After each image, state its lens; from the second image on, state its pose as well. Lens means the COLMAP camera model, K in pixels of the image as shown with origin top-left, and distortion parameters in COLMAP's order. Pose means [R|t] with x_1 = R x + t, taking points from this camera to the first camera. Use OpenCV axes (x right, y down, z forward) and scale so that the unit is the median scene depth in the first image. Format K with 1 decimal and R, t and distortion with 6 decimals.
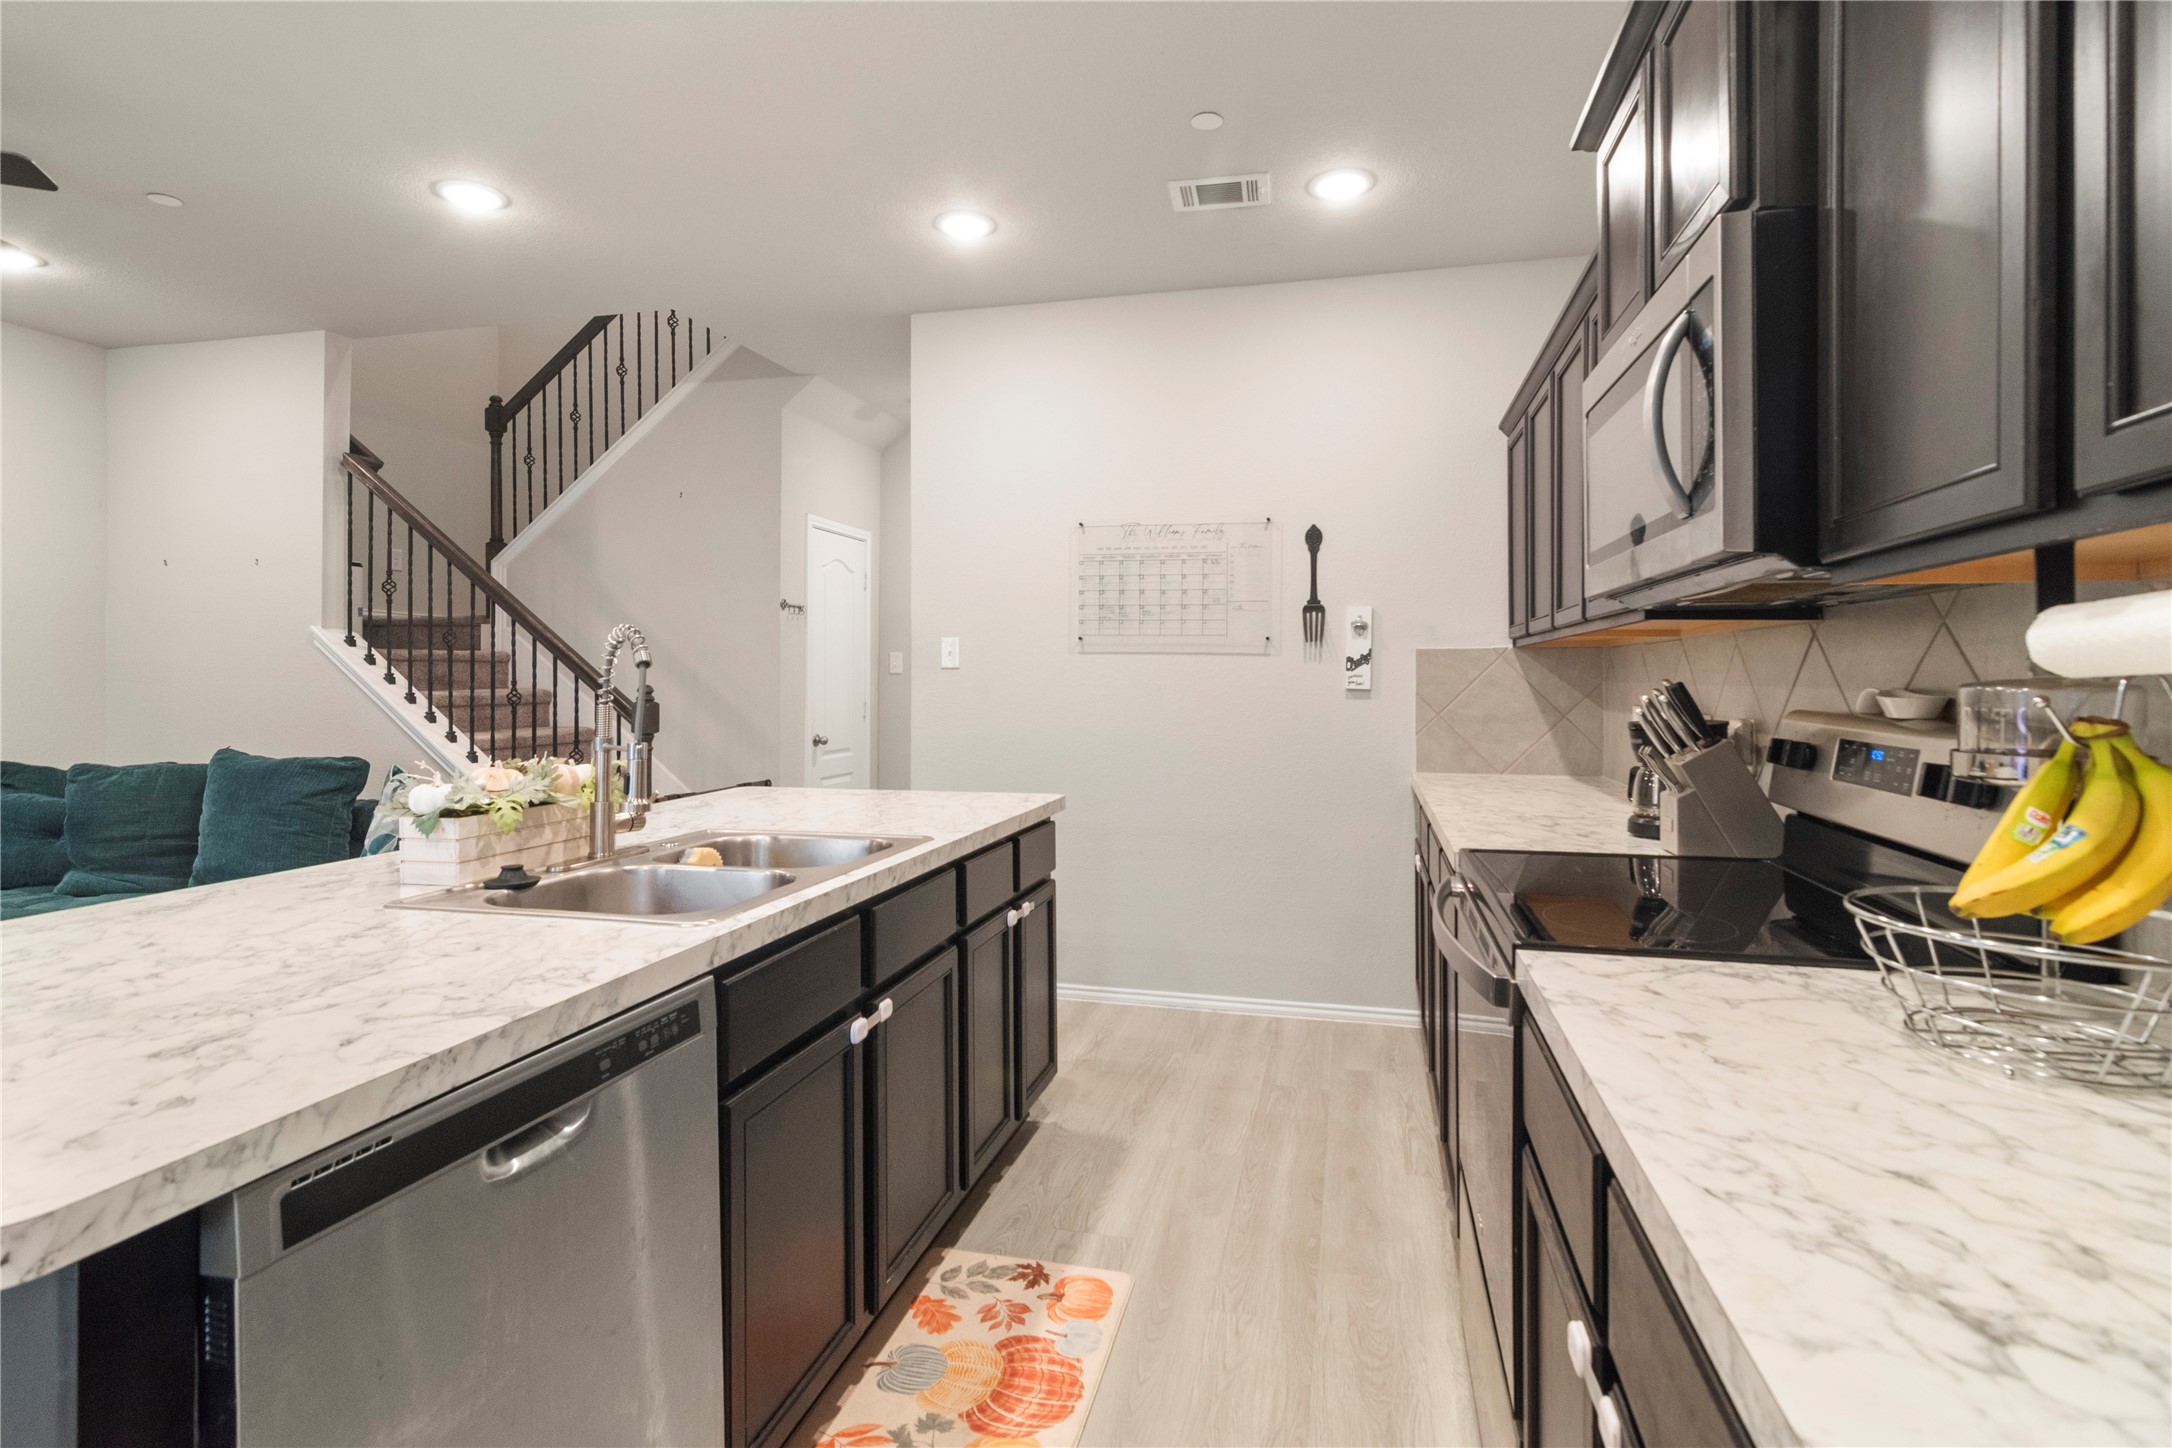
lens RADIAL K [[1039.5, 0, 1082.9], [0, 1039.5, 703.4], [0, 0, 1]] dist [0.000744, 0.000666]
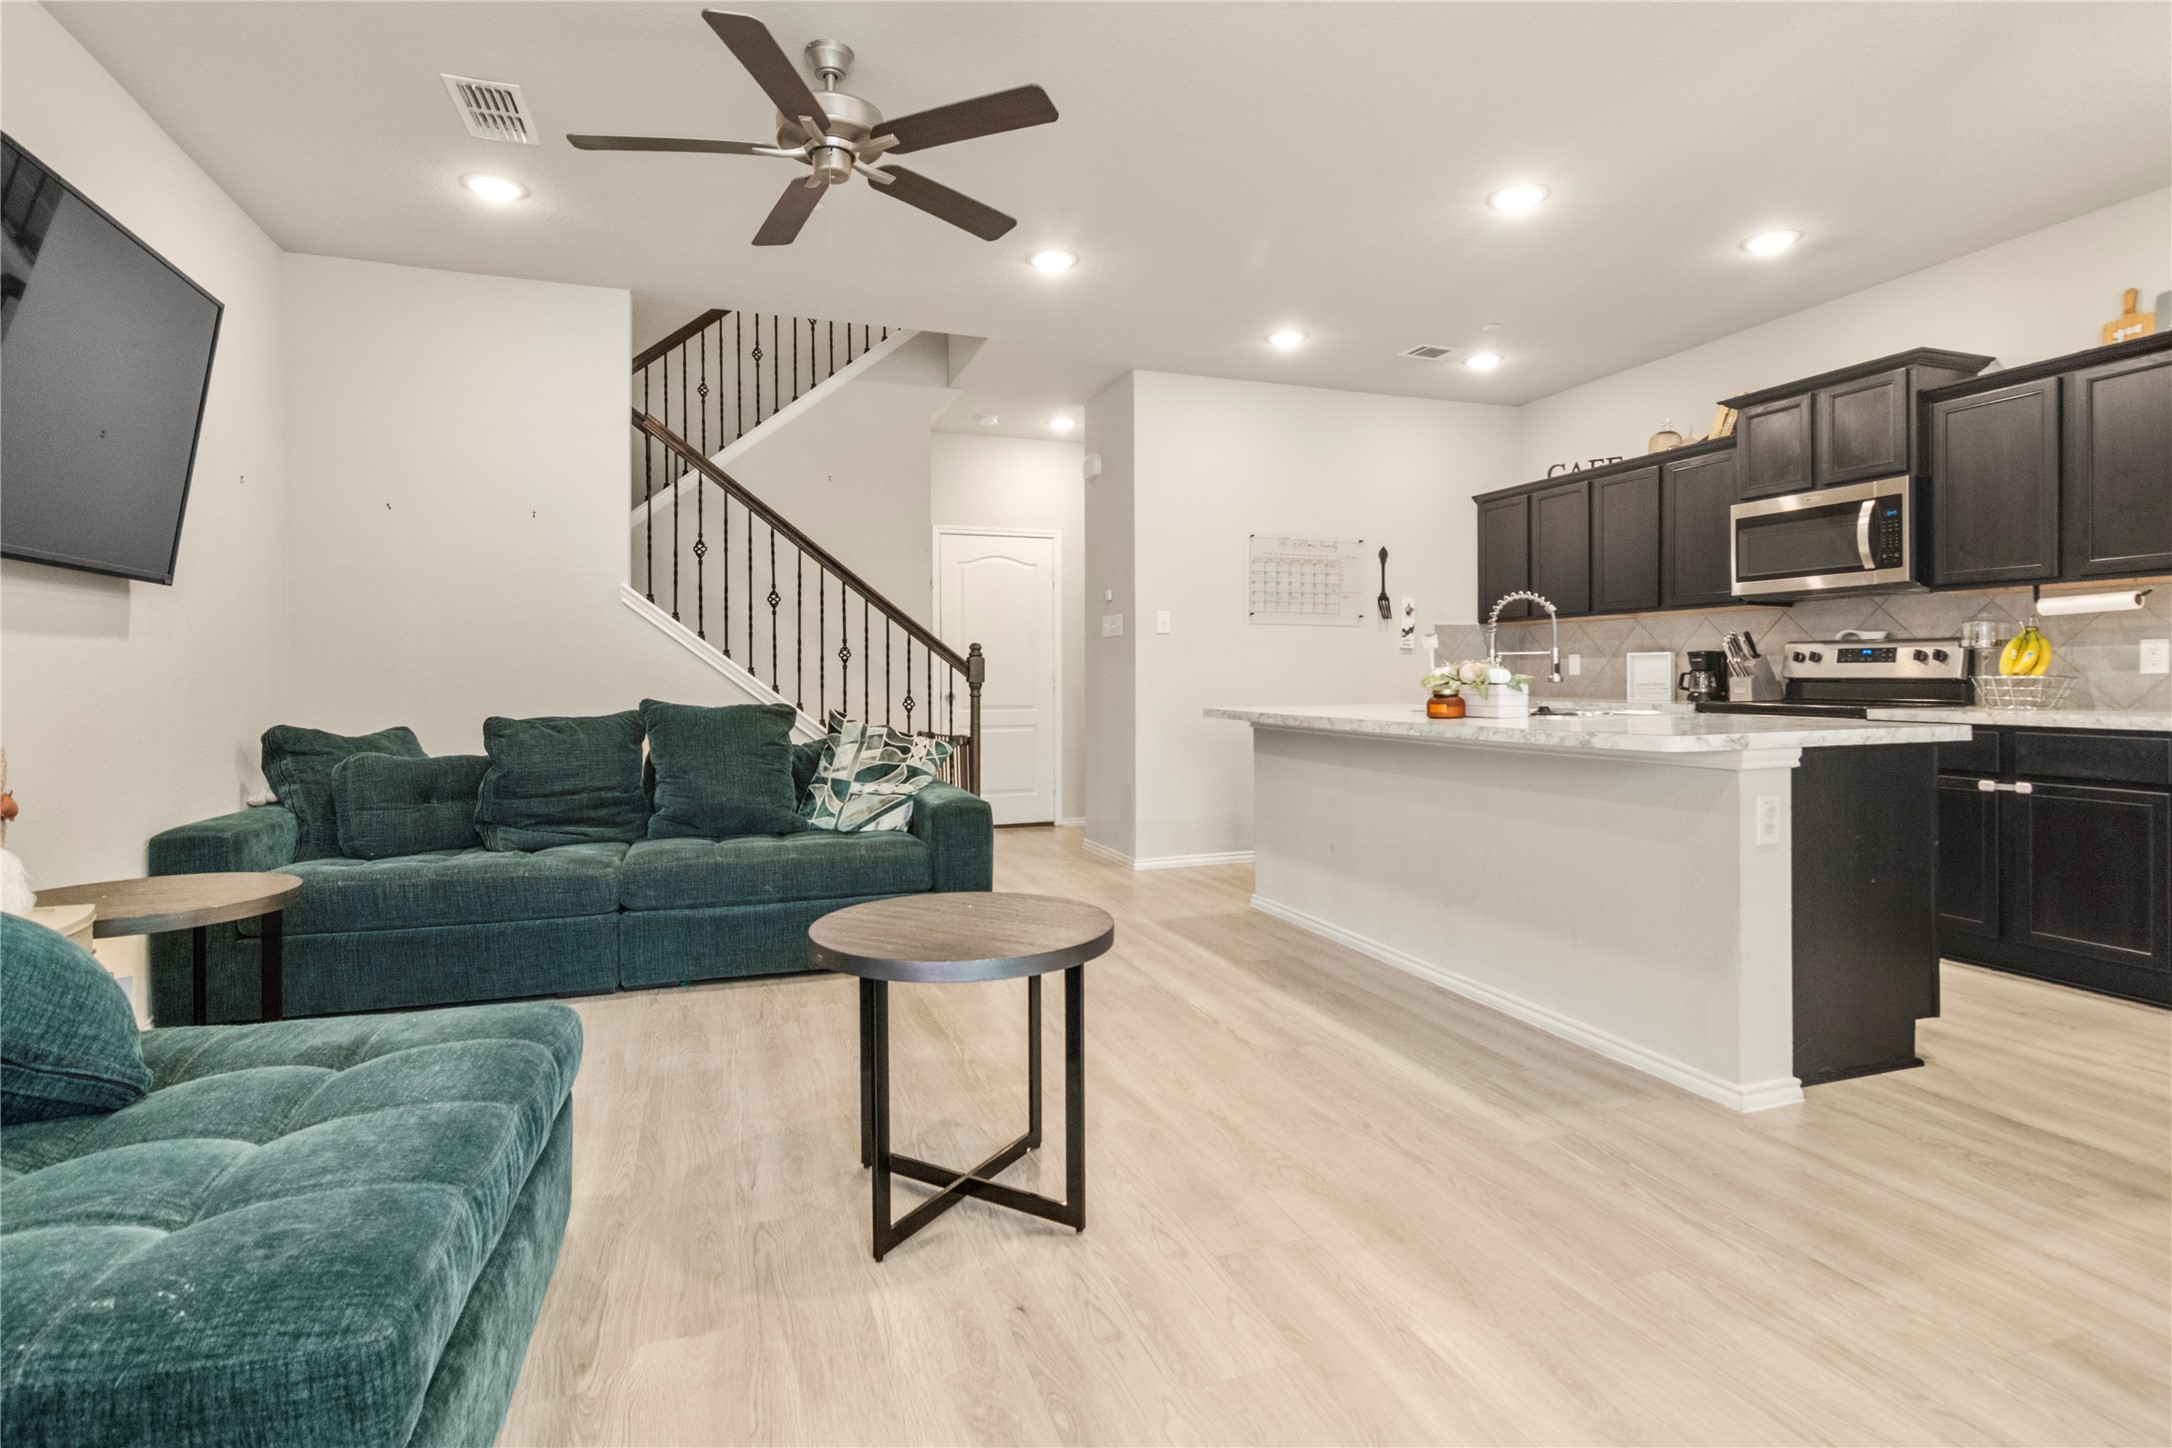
lens RADIAL K [[1039.5, 0, 1092.7], [0, 1039.5, 707.8], [0, 0, 1]] dist [0.000744, 0.000666]
pose [[0.824031, -0.023100, 0.566073, -1.050864], [0.019783, 0.999732, 0.011999, 0.049350], [-0.566199, 0.001311, 0.824268, -0.076286]]
